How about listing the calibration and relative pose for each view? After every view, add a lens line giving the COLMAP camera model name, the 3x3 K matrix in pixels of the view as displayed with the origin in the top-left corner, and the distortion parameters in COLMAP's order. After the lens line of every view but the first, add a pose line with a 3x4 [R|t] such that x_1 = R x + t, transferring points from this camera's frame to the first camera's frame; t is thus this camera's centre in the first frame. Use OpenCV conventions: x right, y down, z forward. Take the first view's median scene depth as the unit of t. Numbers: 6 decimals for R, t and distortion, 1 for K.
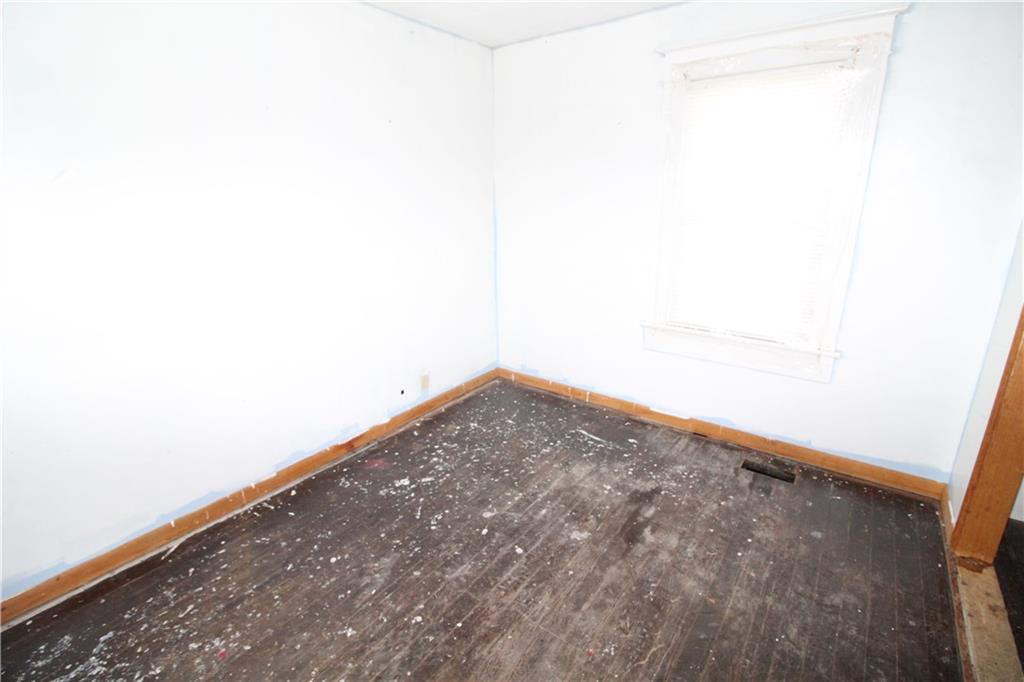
lens RADIAL K [[470.9, 0, 506.3], [0, 470.9, 326.8], [0, 0, 1]] dist [0.001702, -0.014433]
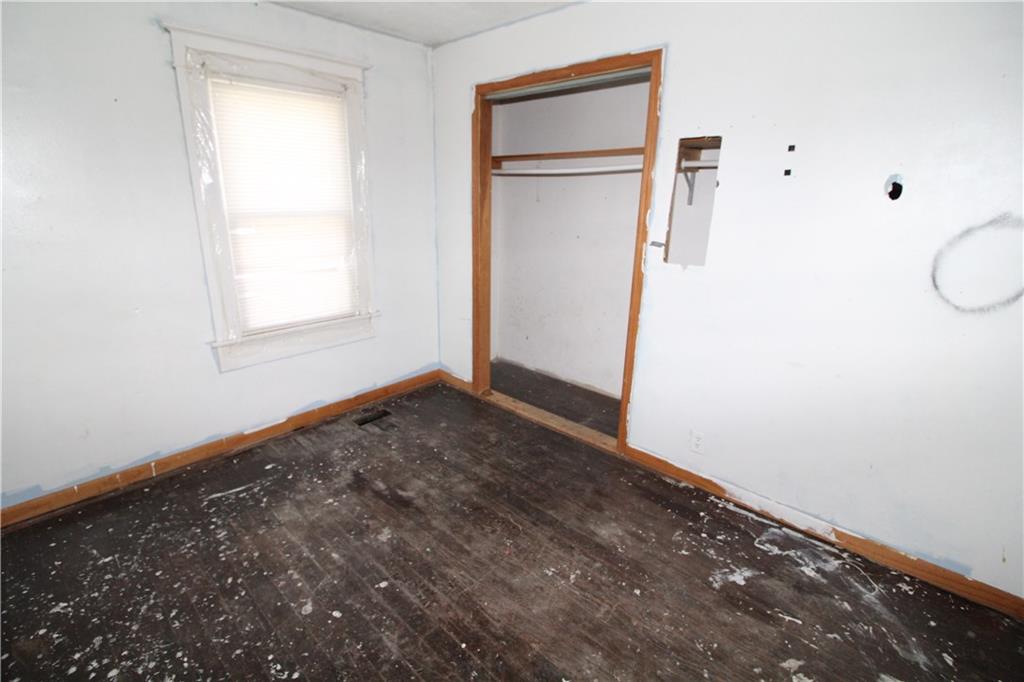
lens RADIAL K [[470.9, 0, 506.3], [0, 470.9, 326.8], [0, 0, 1]] dist [0.001702, -0.014433]
pose [[0.104239, -0.257598, 0.960613, -0.639576], [0.257373, 0.939960, 0.224131, -0.126681], [-0.960673, 0.223872, 0.164279, 0.467960]]
